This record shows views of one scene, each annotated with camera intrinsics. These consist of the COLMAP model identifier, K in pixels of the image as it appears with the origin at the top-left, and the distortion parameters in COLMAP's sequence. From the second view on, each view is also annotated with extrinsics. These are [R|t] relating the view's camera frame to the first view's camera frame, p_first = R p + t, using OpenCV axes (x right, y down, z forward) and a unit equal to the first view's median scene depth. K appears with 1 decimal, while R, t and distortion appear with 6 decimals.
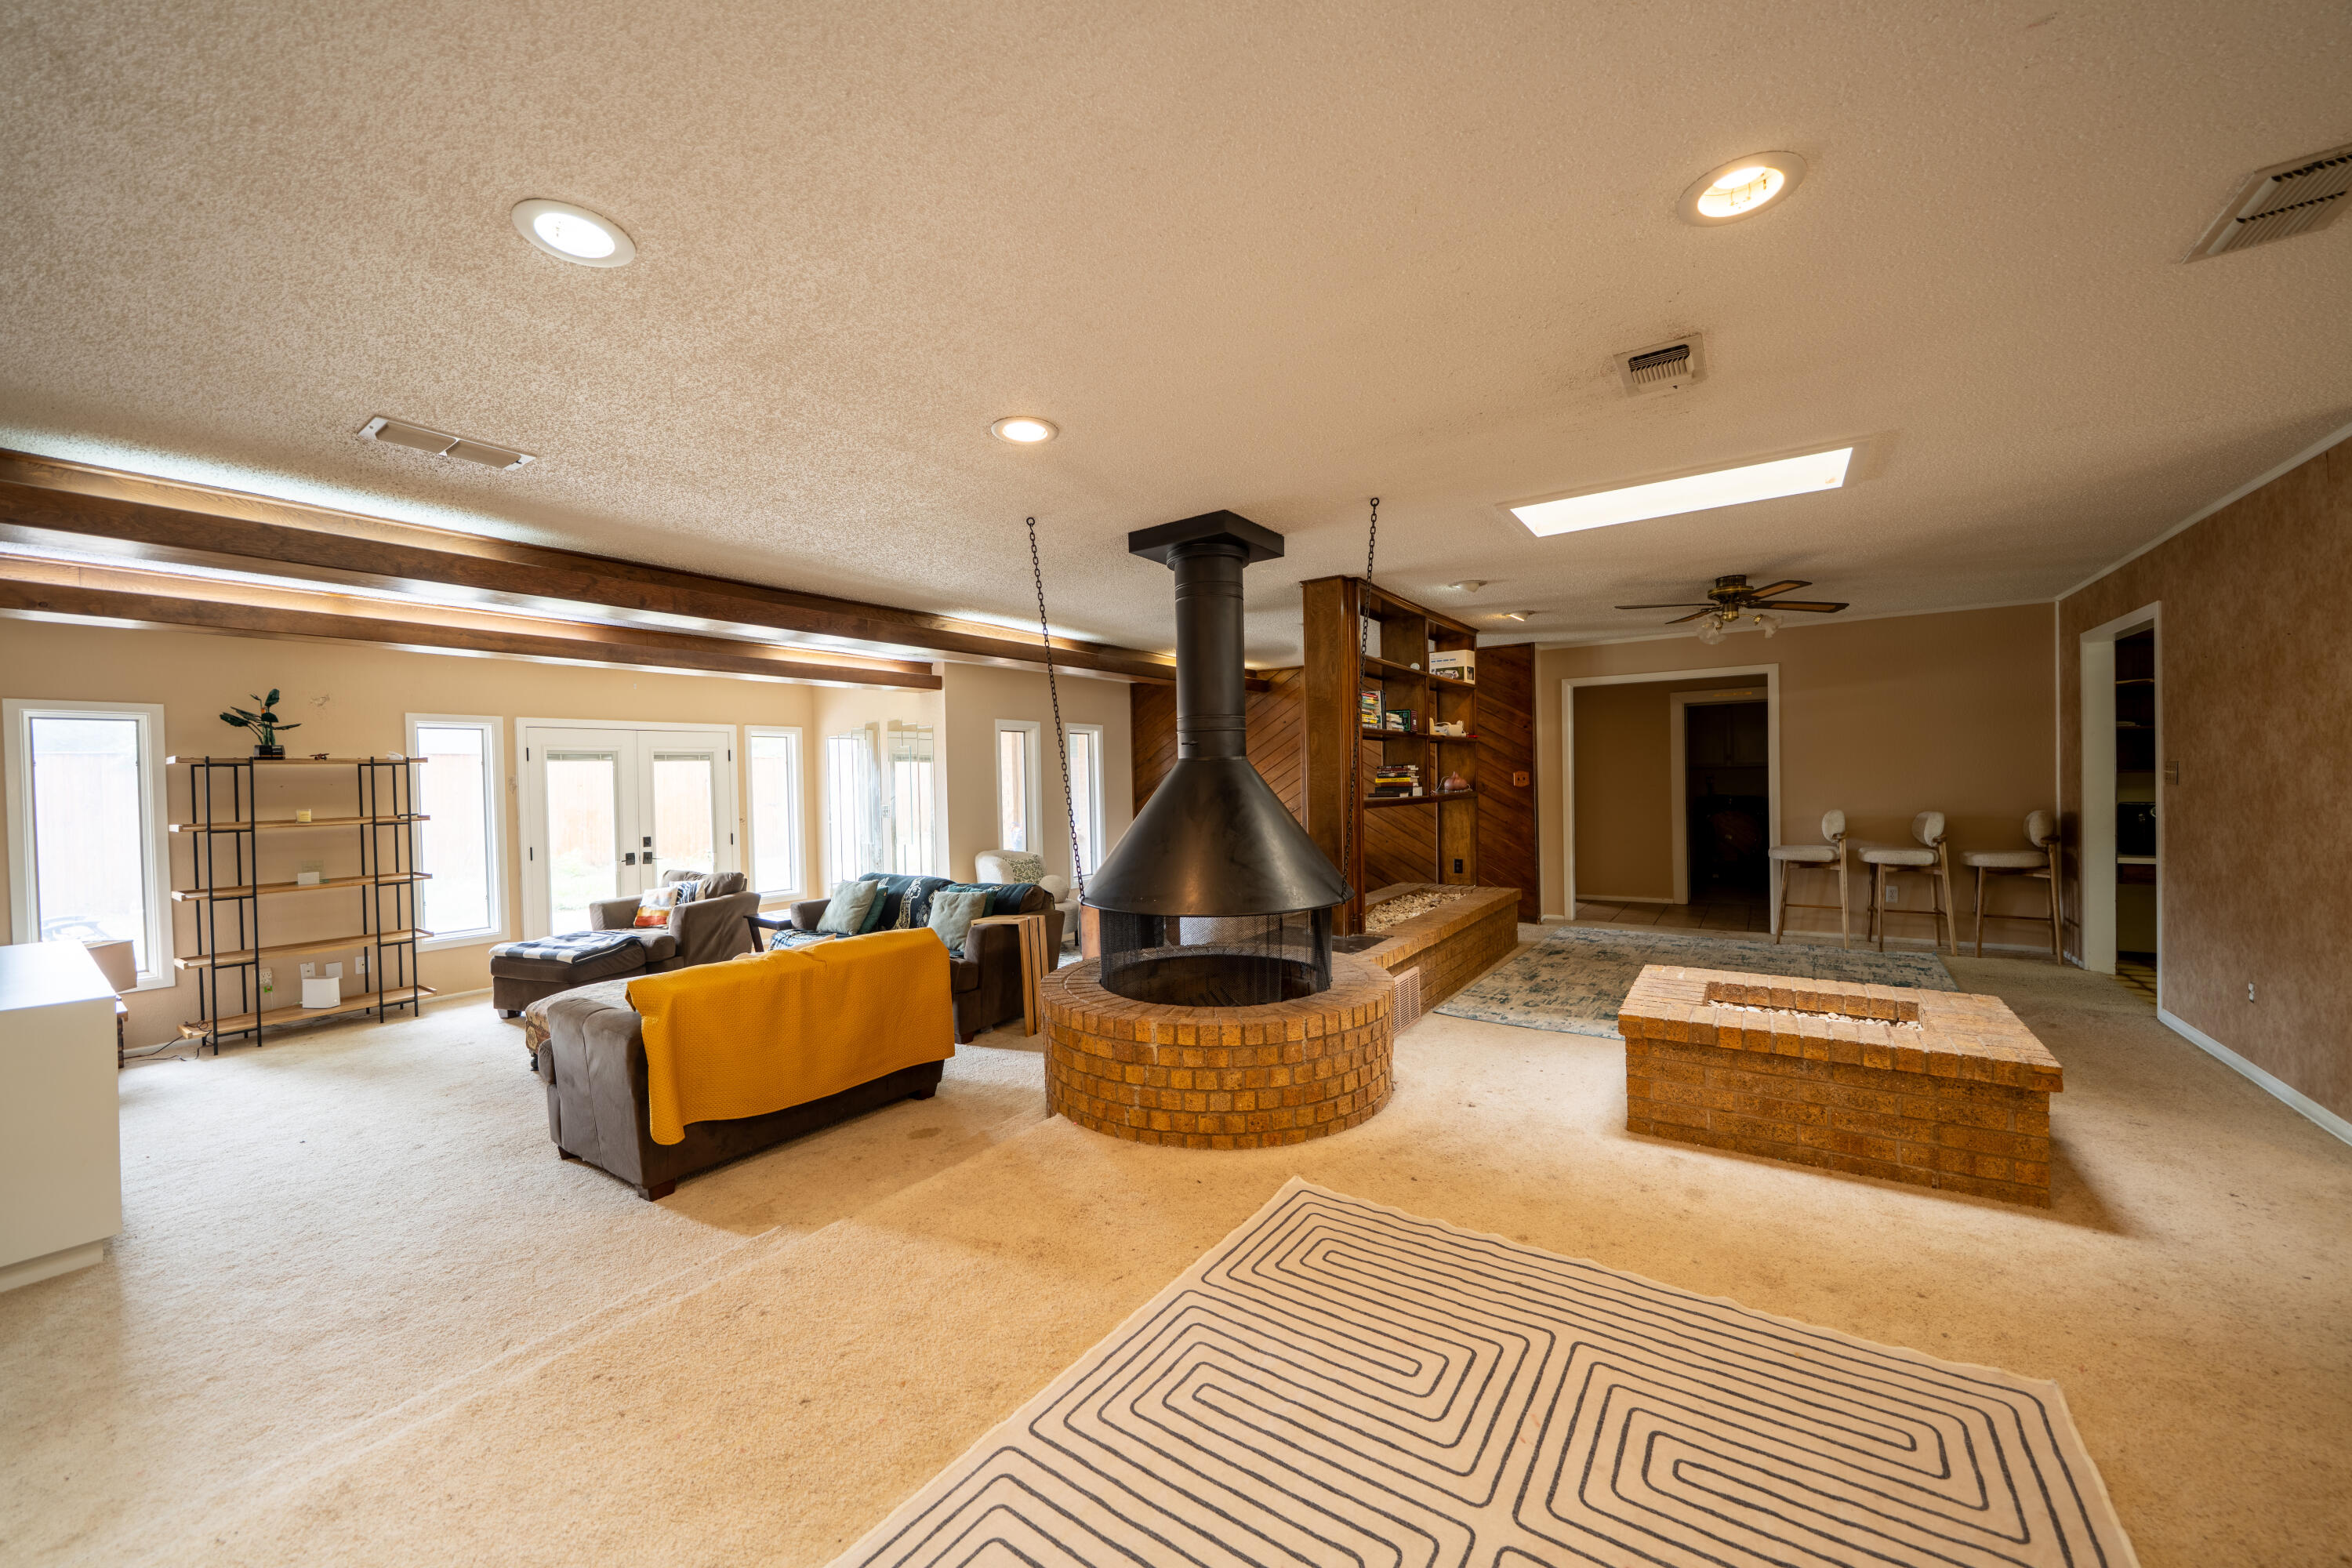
lens RADIAL K [[871.8, 0, 1162.4], [0, 871.8, 785.7], [0, 0, 1]] dist [-0.012802, 0.000279]
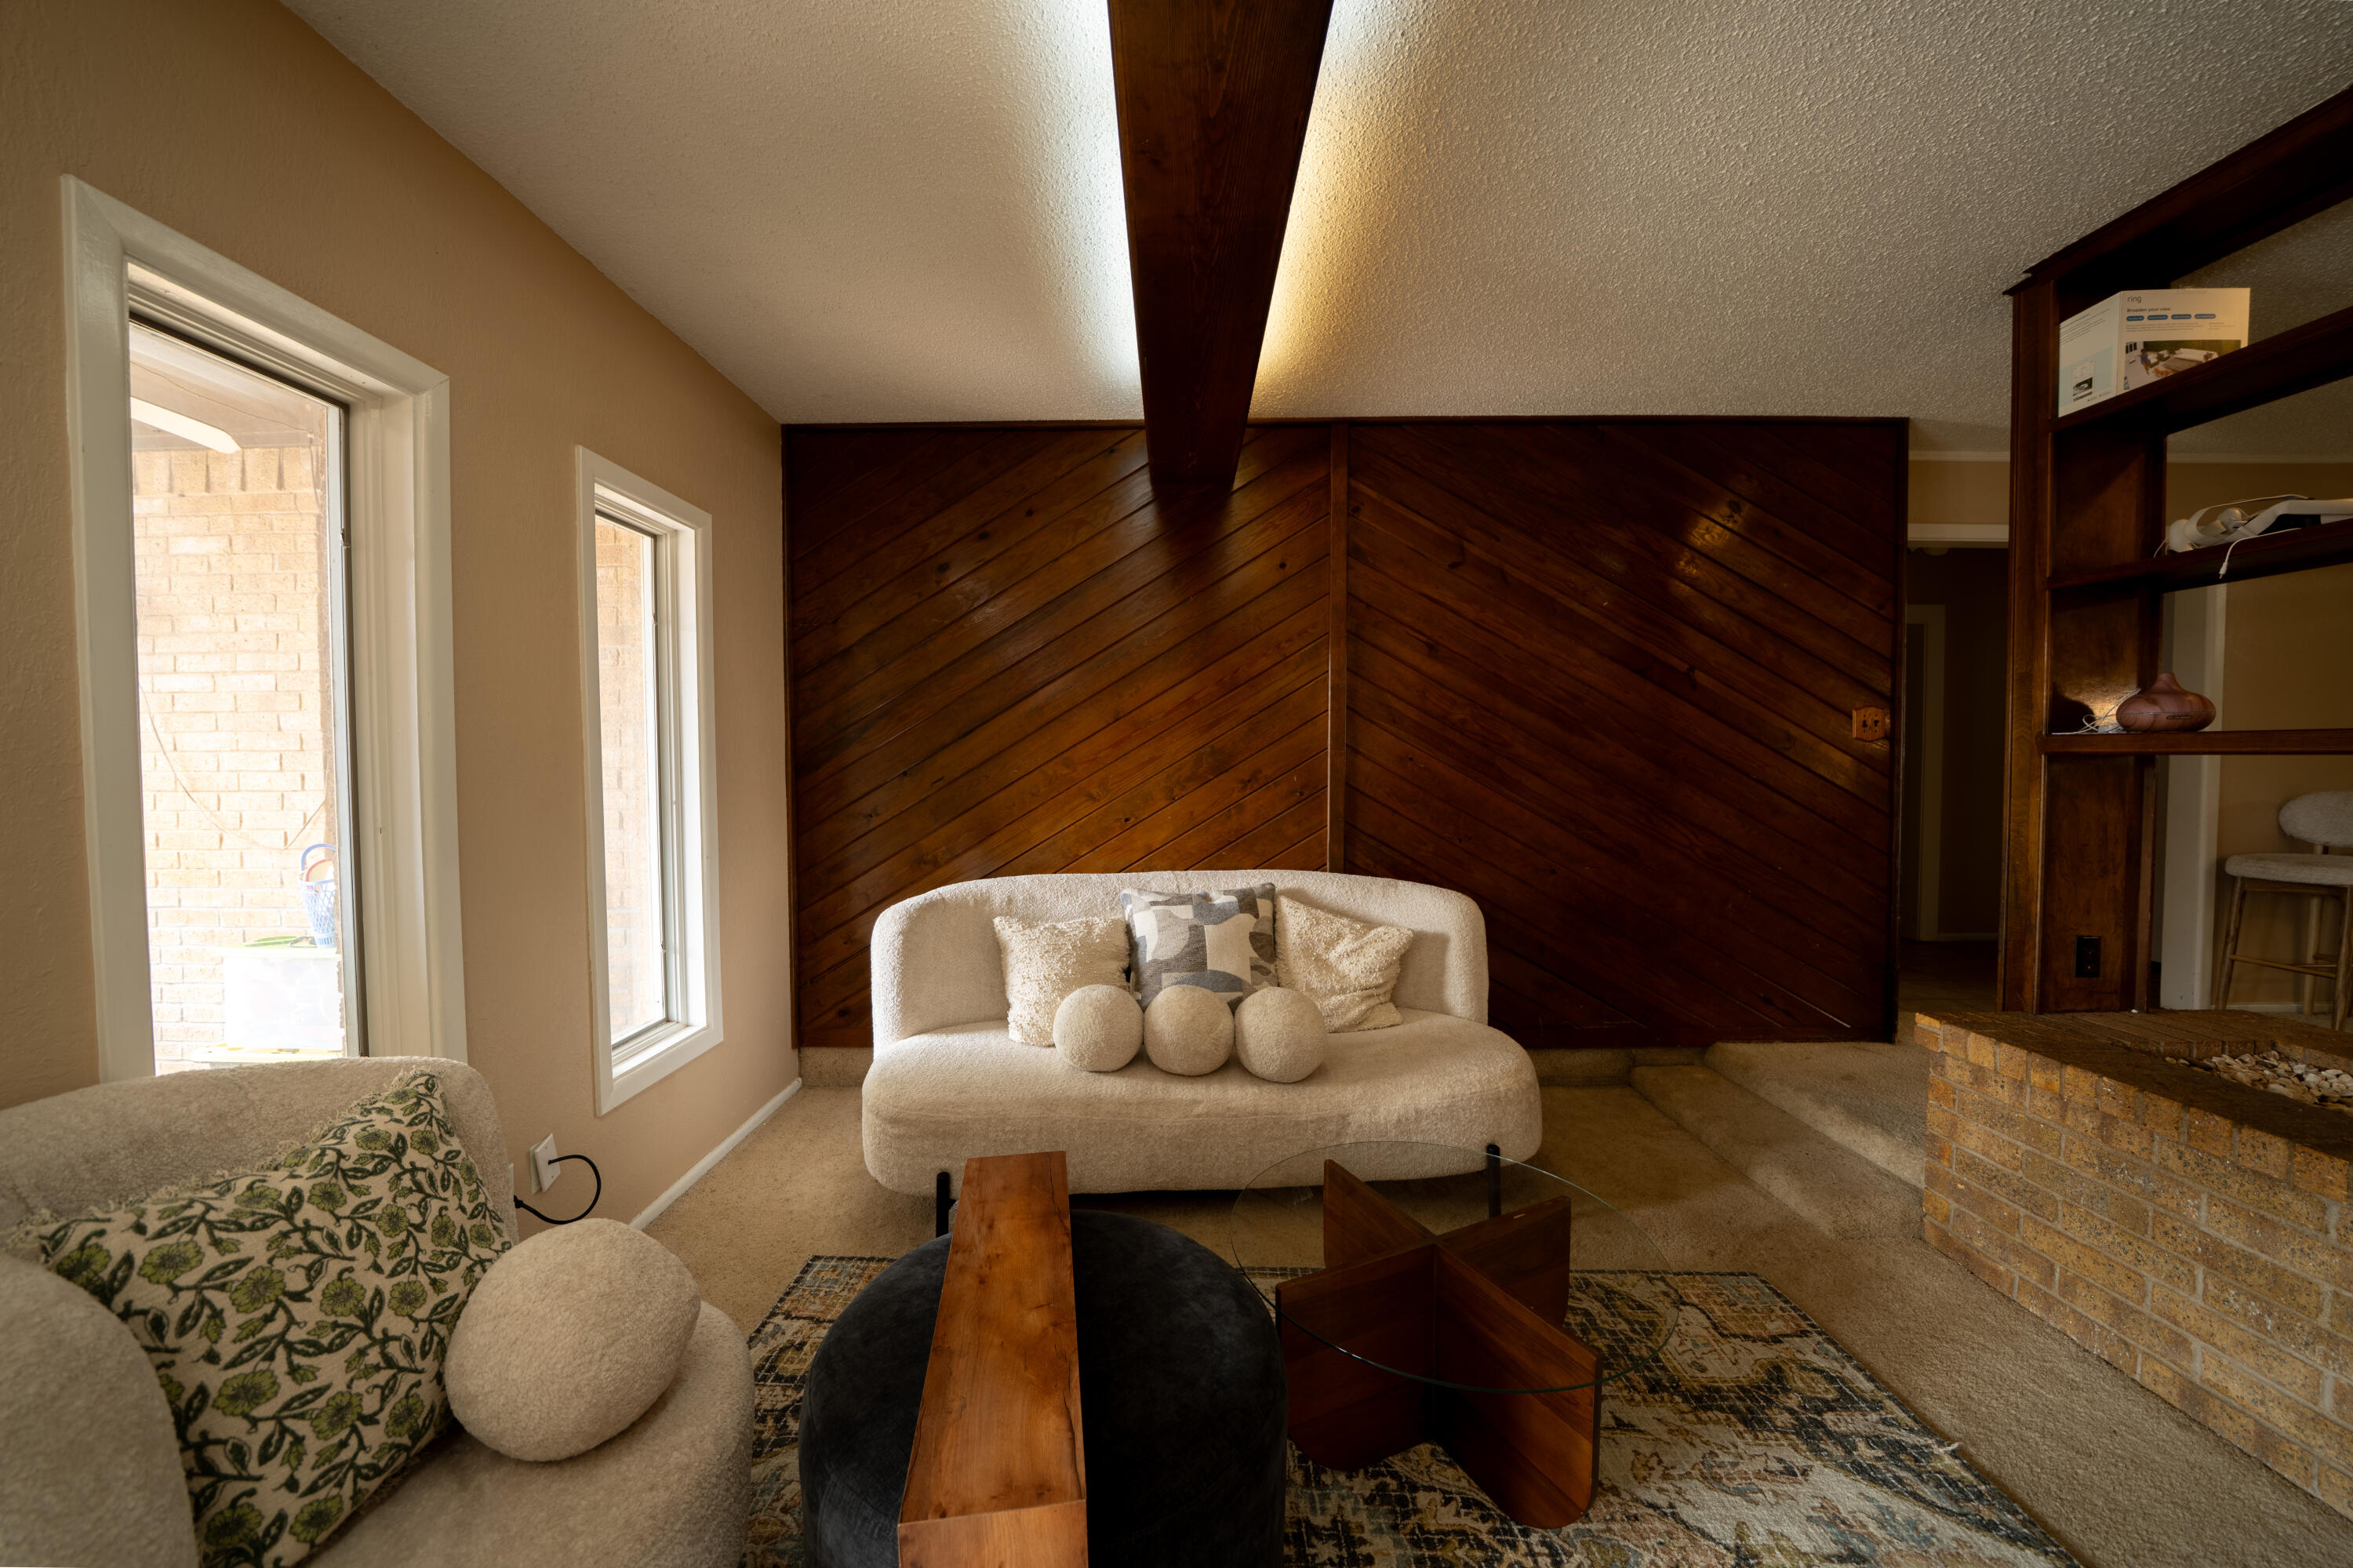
lens RADIAL K [[821.9, 0, 1161.6], [0, 821.9, 785.9], [0, 0, 1]] dist [-0.025785, 0.002865]
pose [[0.828650, 0.001475, 0.559765, -0.173834], [-0.010259, 0.999869, 0.012553, 0.032369], [-0.559673, -0.016145, 0.828557, 1.231940]]
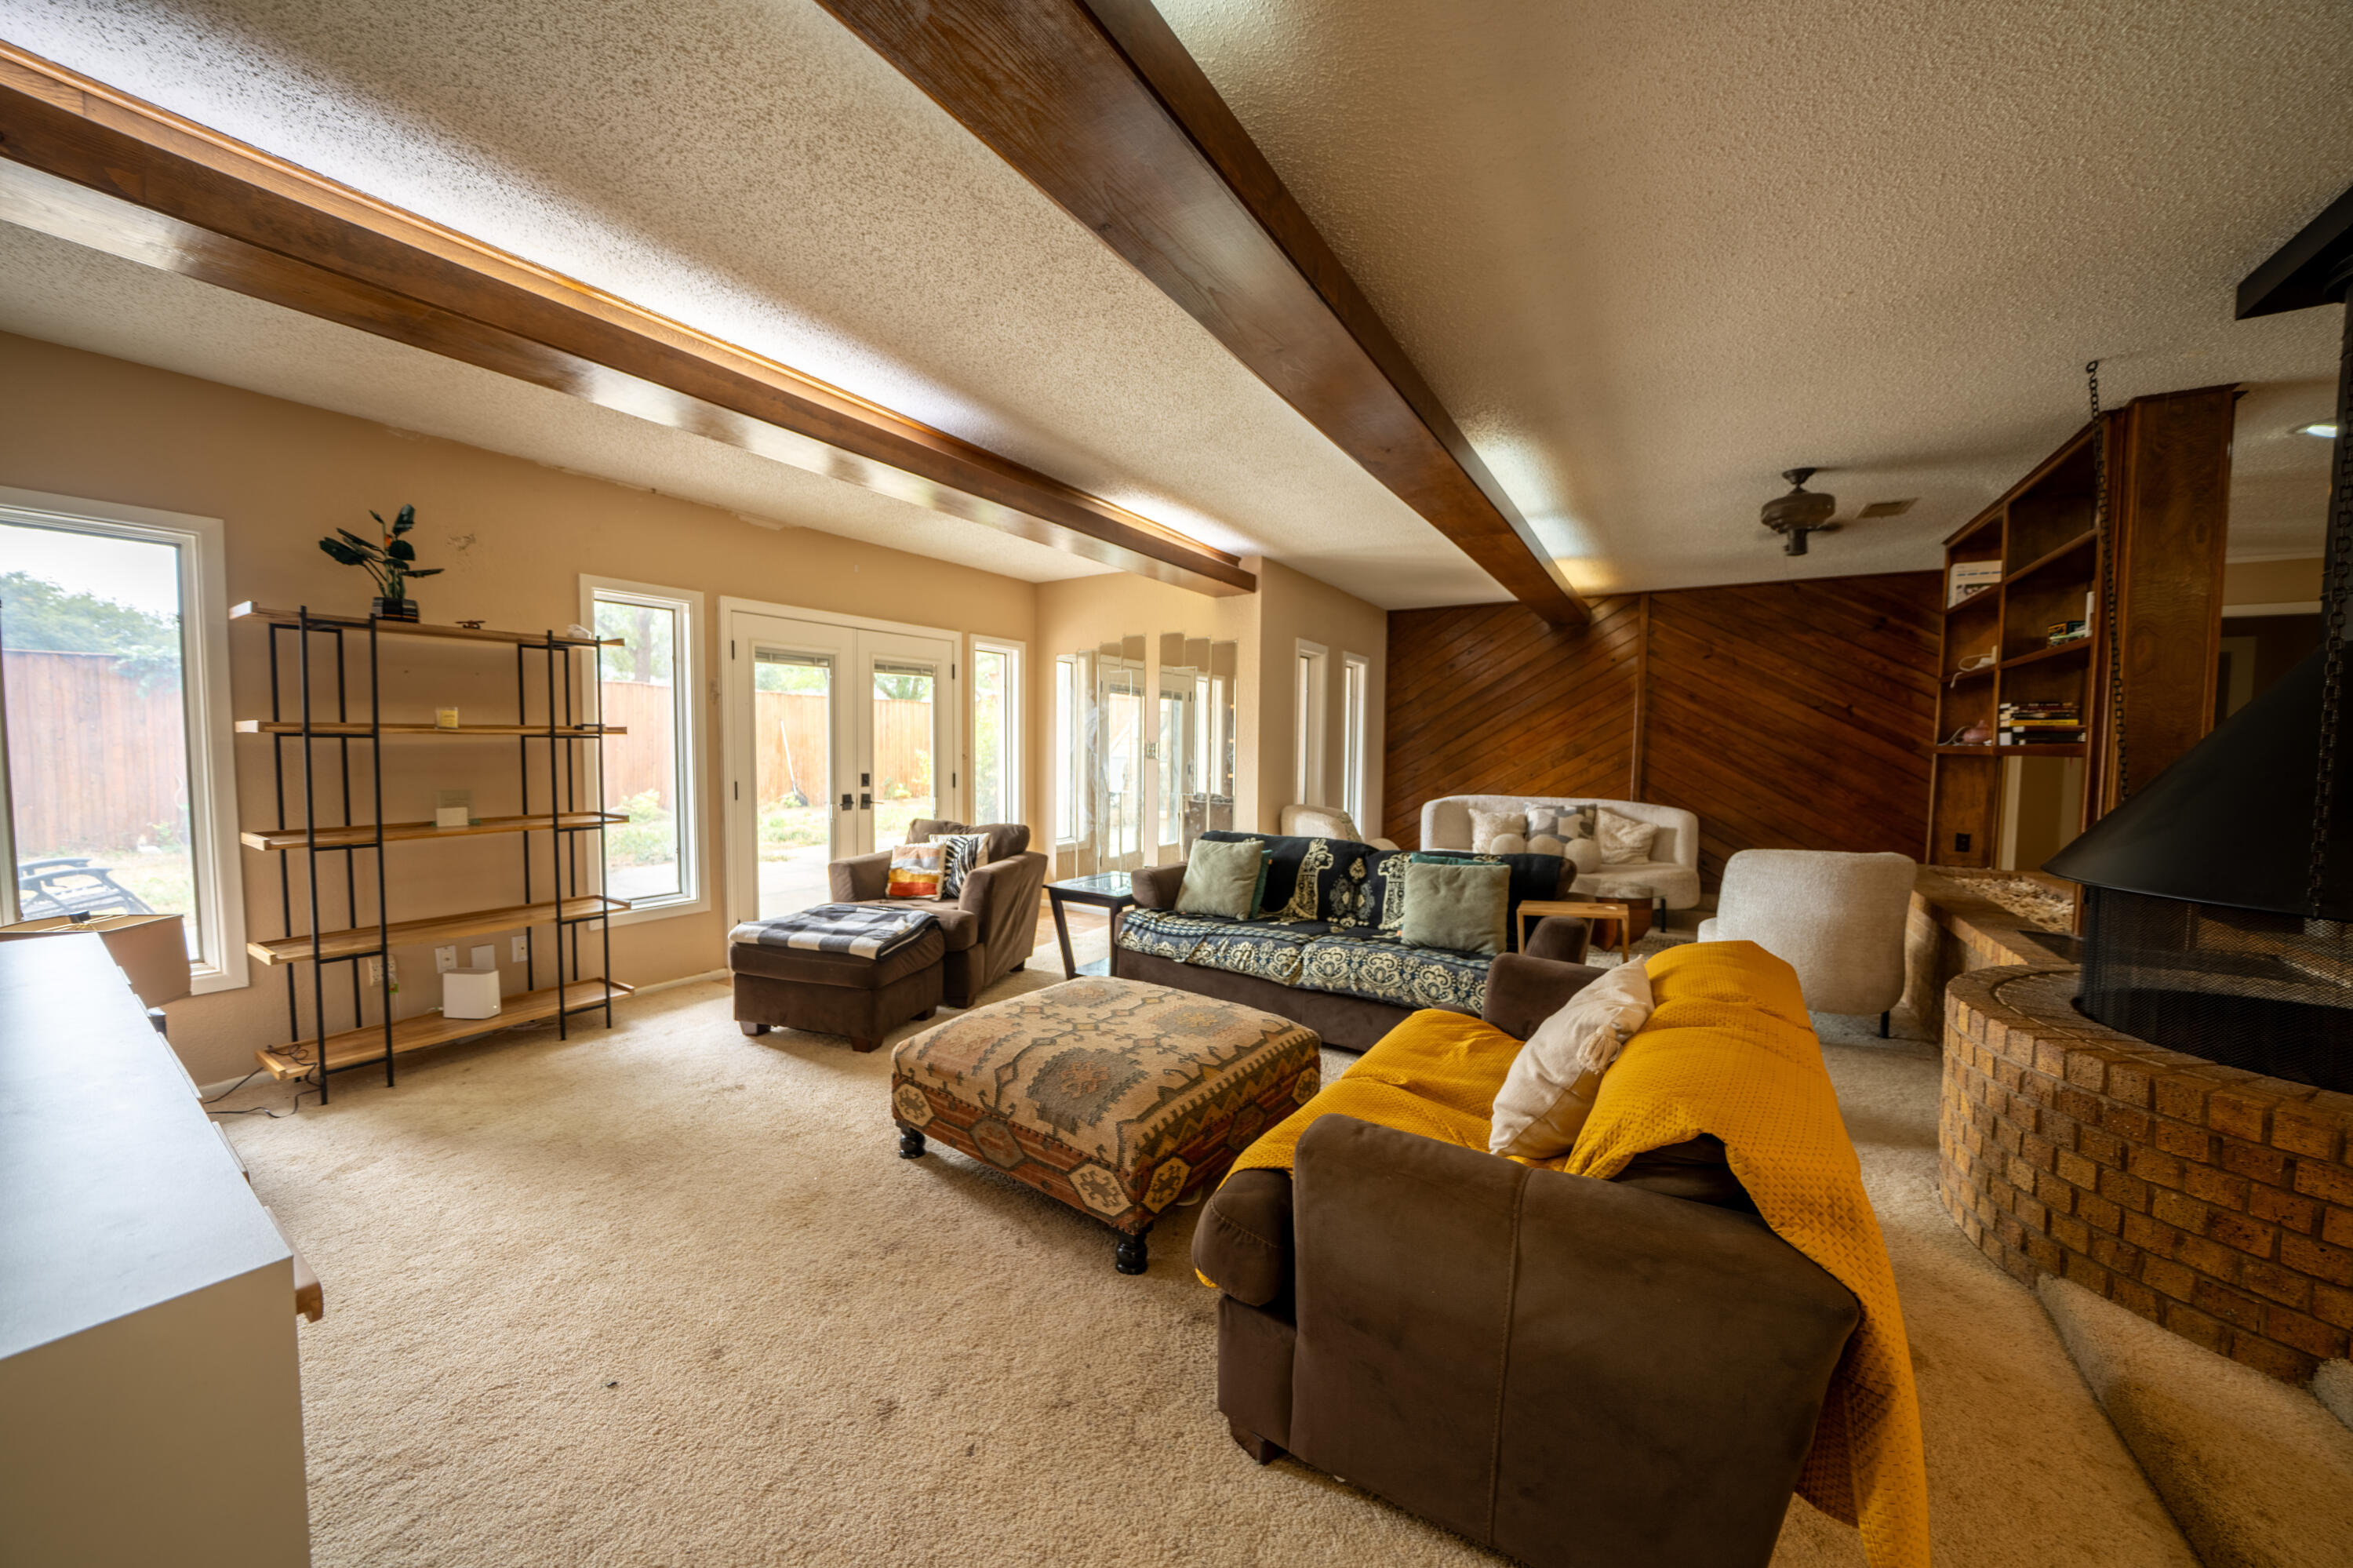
lens RADIAL K [[821.9, 0, 1161.6], [0, 821.9, 785.9], [0, 0, 1]] dist [-0.025785, 0.002865]
pose [[0.998631, 0.031377, 0.041846, -0.528385], [-0.033197, 0.998500, 0.043544, 0.044136], [-0.040417, -0.044873, 0.998175, 0.410723]]
